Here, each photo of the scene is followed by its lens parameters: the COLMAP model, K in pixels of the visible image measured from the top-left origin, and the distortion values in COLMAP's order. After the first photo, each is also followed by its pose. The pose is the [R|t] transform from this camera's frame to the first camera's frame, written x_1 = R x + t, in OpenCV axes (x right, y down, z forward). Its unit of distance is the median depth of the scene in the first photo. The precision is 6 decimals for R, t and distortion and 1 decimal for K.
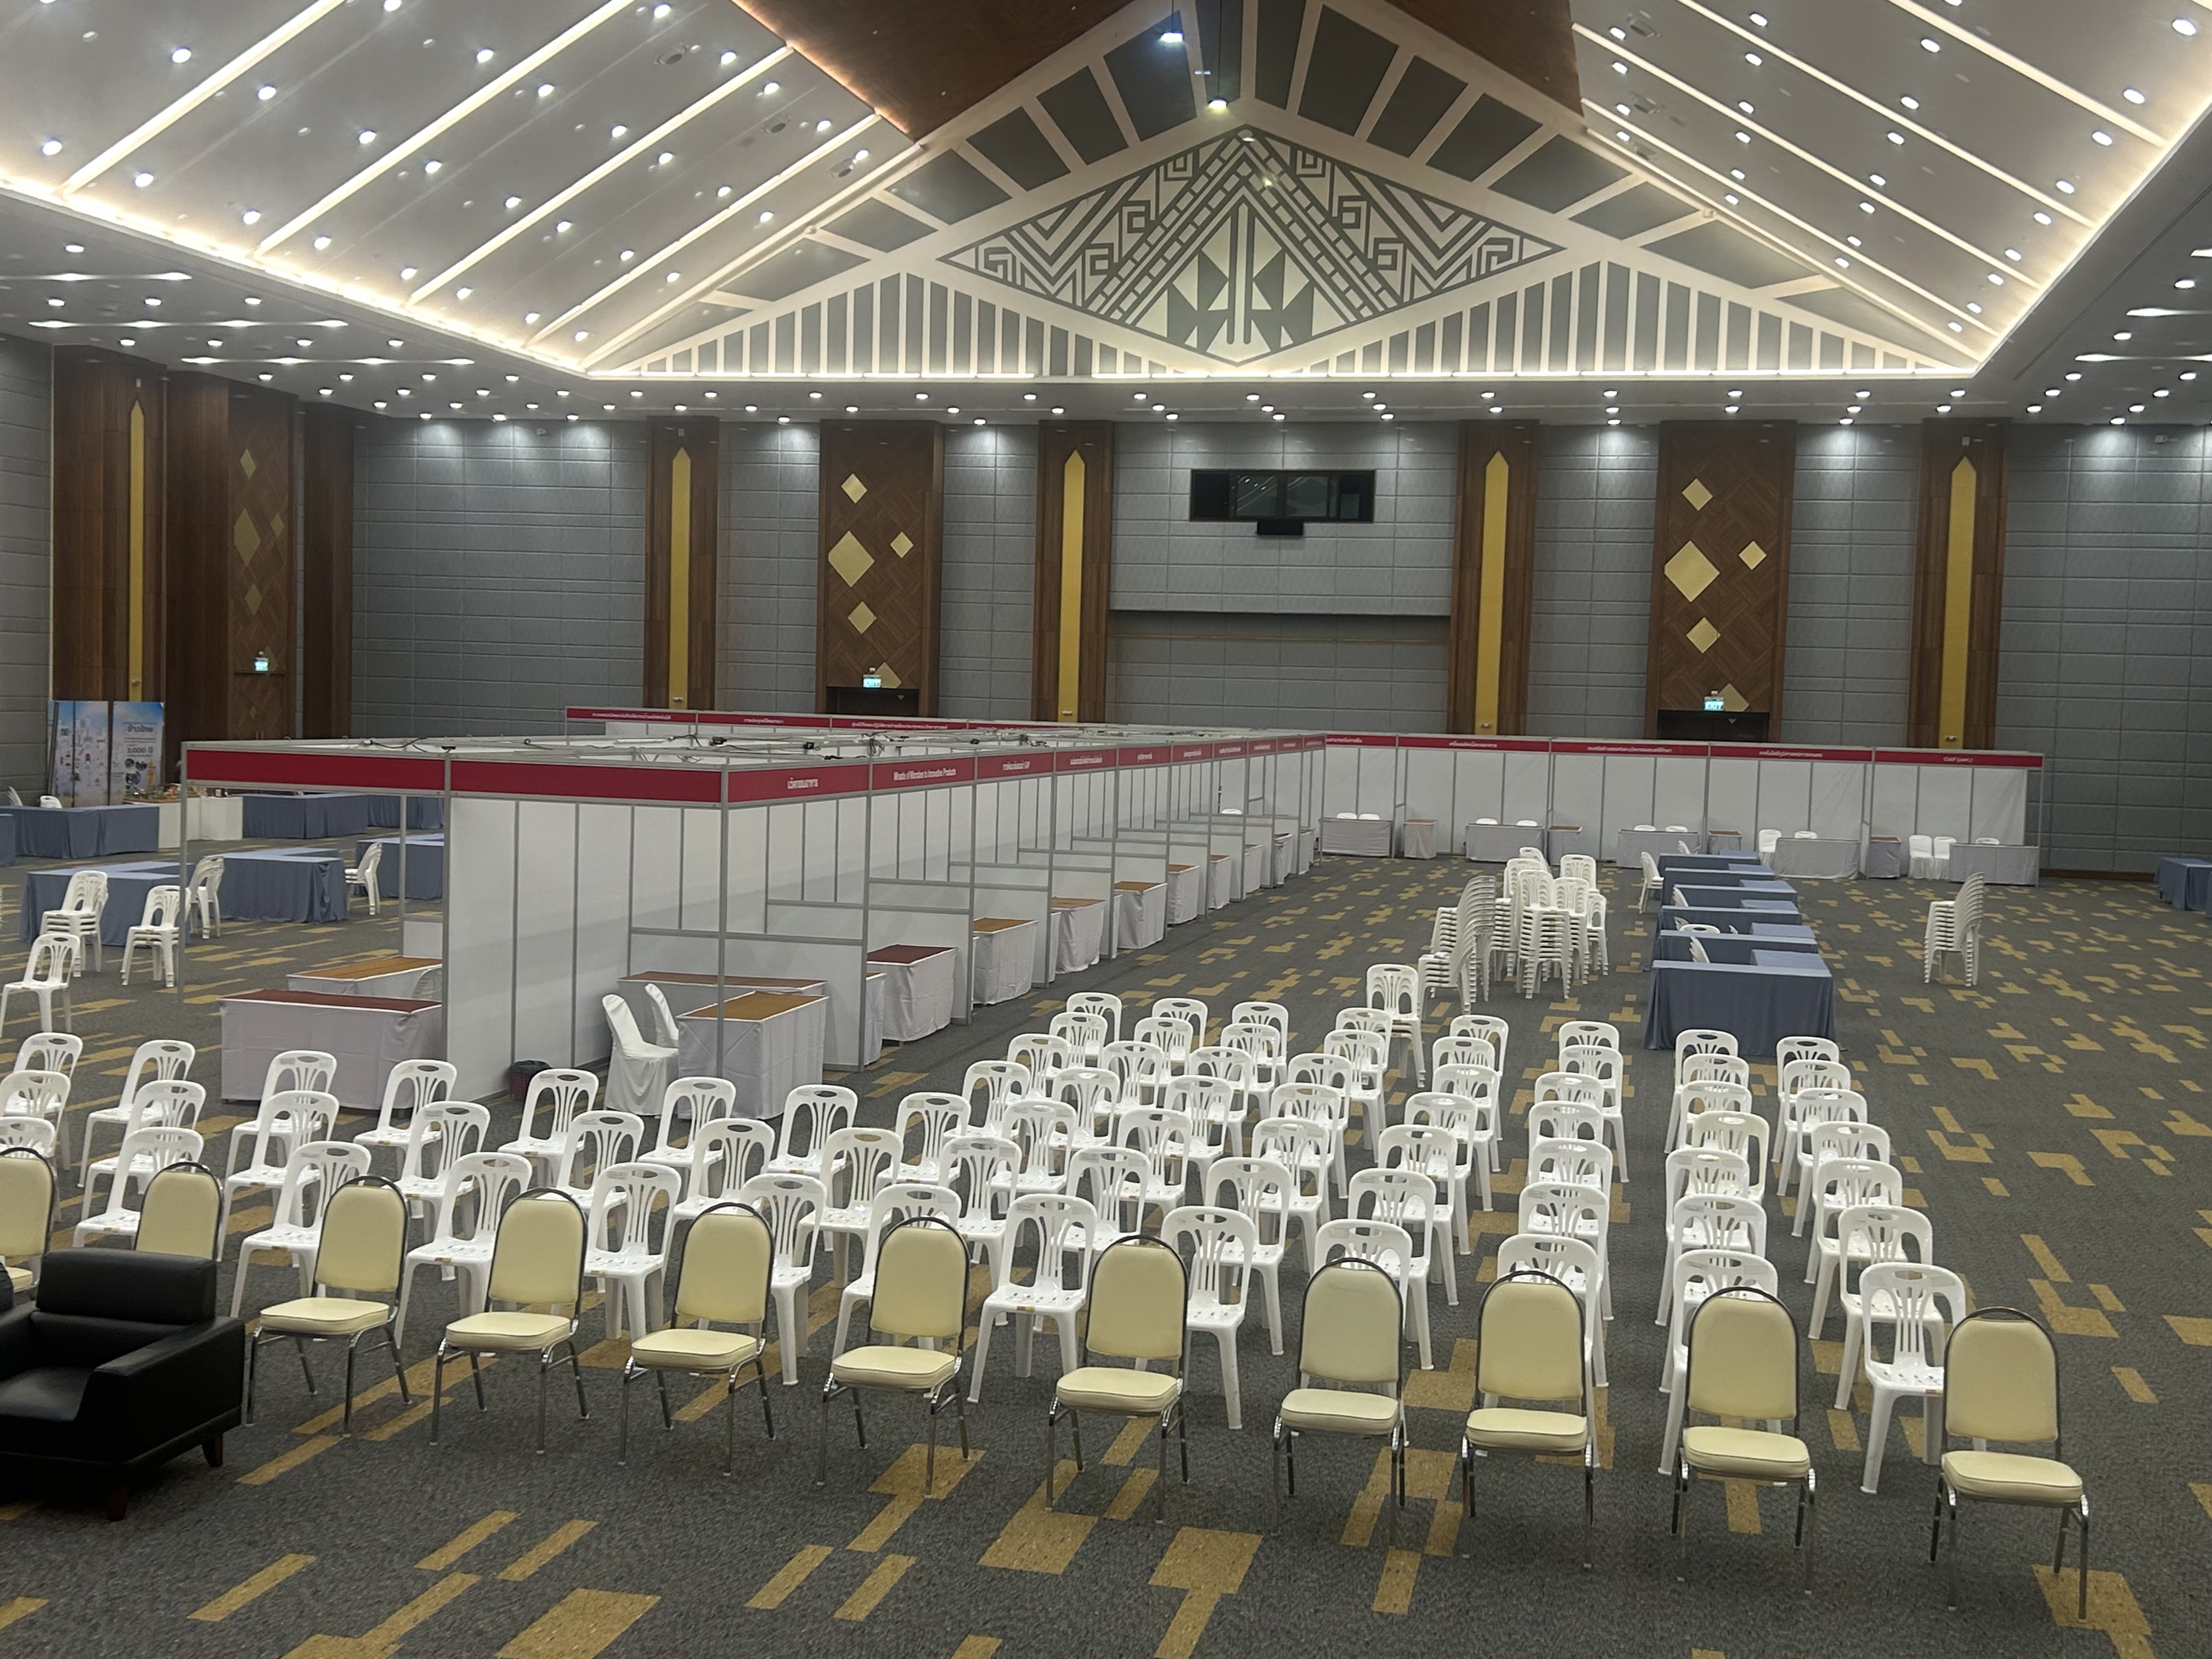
lens RADIAL K [[2398.3, 0, 1106.0], [0, 2398.3, 829.5], [0, 0, 1]] dist [0.018026, -0.012545]
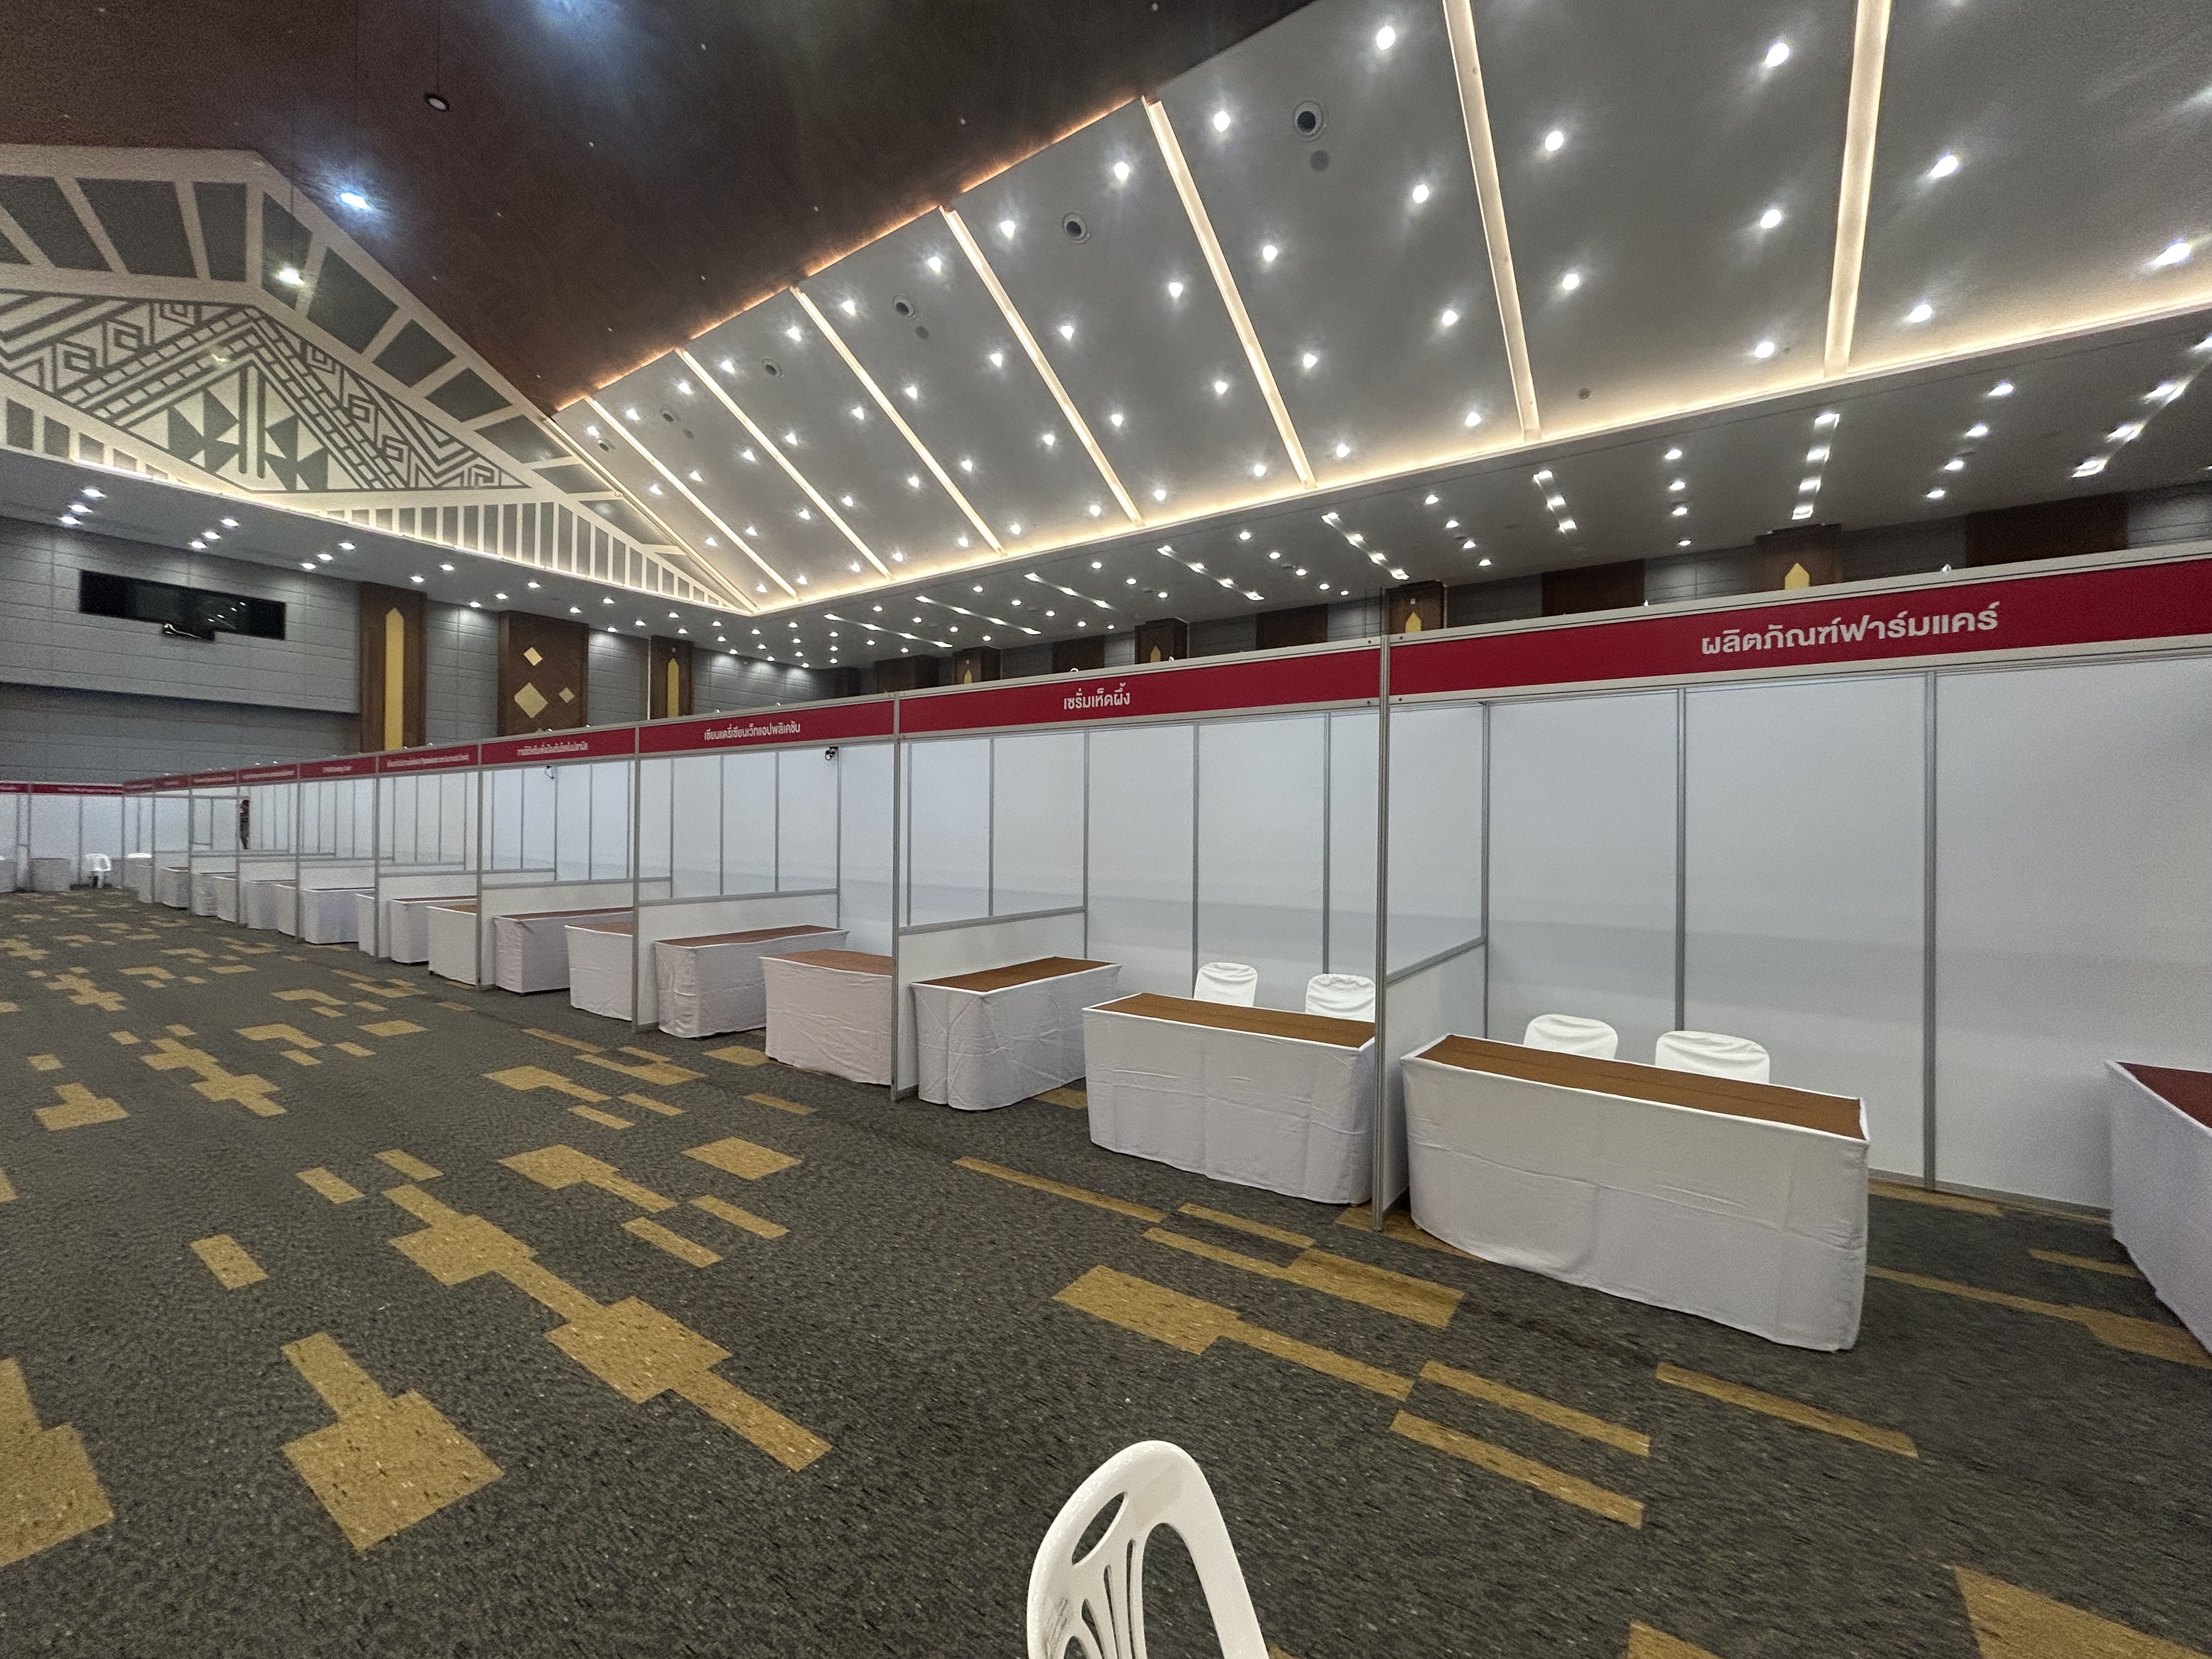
lens RADIAL K [[894.0, 0, 1106.0], [0, 894.0, 829.5], [0, 0, 1]] dist [0.035559, -0.010311]
pose [[0.355934, -0.024974, 0.934178, -0.241153], [0.063757, 0.997963, 0.002387, 0.011659], [-0.932334, 0.058711, 0.356801, 0.417613]]
